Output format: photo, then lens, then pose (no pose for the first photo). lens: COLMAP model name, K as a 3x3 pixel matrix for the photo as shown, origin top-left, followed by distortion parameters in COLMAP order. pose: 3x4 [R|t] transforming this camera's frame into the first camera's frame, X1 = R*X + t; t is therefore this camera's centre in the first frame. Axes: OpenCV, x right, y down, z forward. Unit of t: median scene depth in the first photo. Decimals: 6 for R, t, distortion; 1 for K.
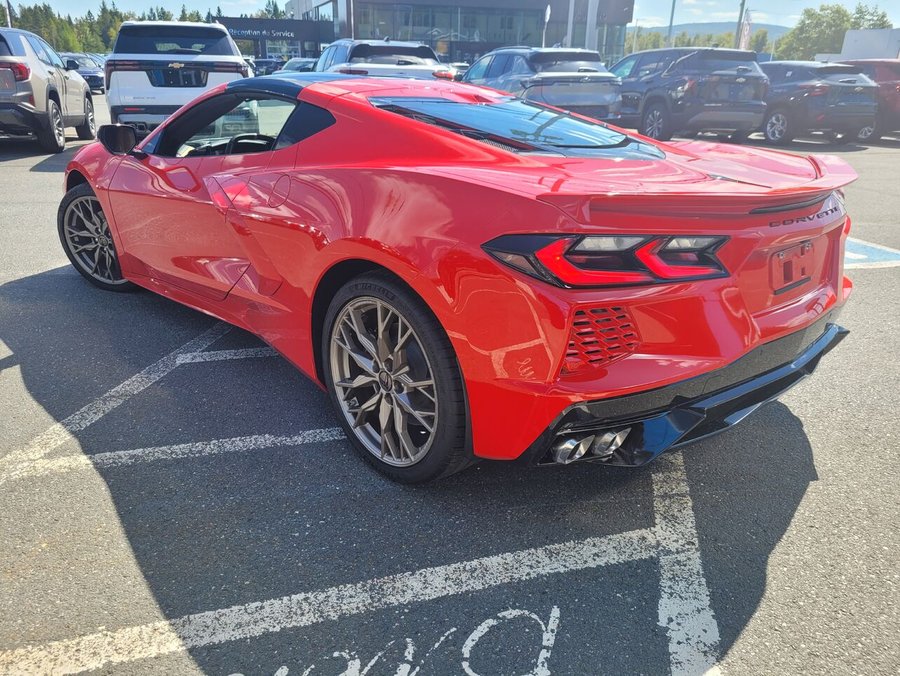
lens RADIAL K [[678.0, 0, 448.3], [0, 678.0, 342.9], [0, 0, 1]] dist [0.048579, -0.042325]
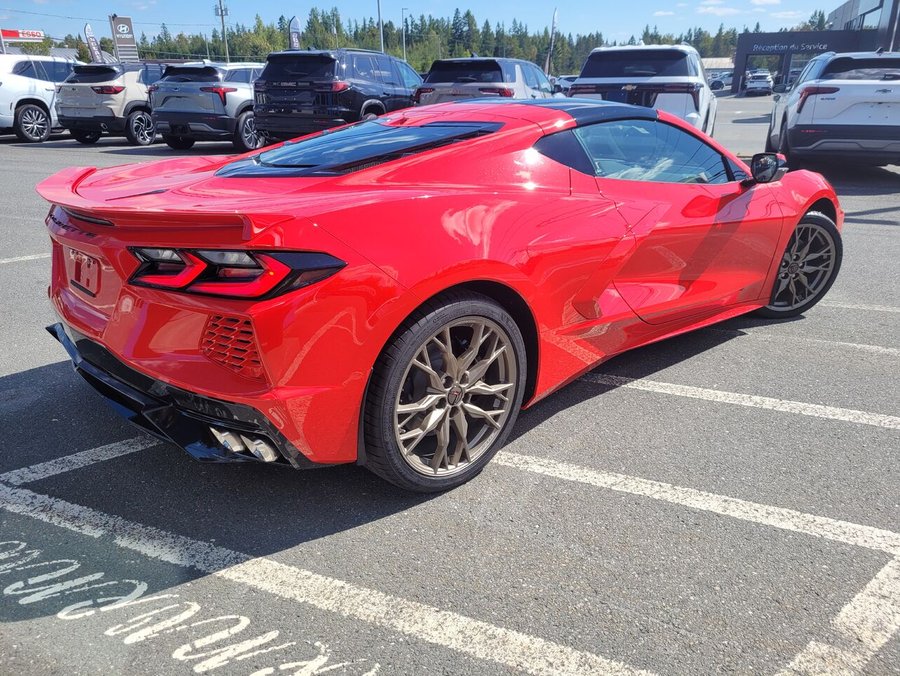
lens RADIAL K [[678.0, 0, 448.3], [0, 678.0, 342.9], [0, 0, 1]] dist [0.048579, -0.042325]
pose [[0.780596, 0.205592, -0.590255, 0.078389], [-0.219009, 0.974452, 0.049779, -0.015402], [0.585410, 0.090414, 0.805680, 0.030829]]
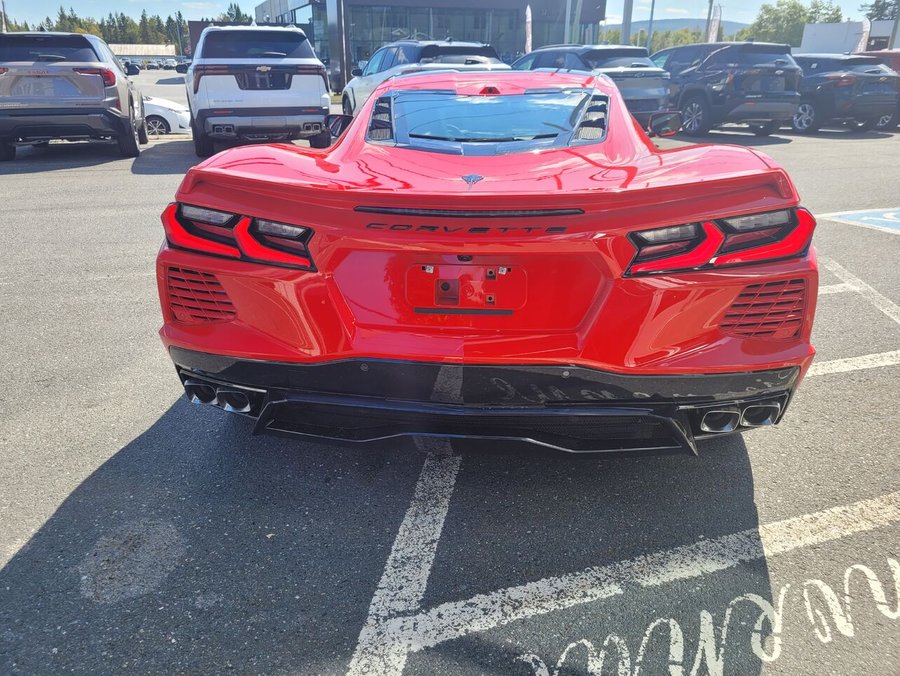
lens RADIAL K [[663.3, 0, 451.5], [0, 663.3, 341.5], [0, 0, 1]] dist [0.055032, -0.046227]
pose [[0.998998, -0.031510, 0.031787, -0.147552], [0.031341, 0.999492, 0.005804, 0.009112], [-0.031953, -0.004802, 0.999478, -0.021196]]
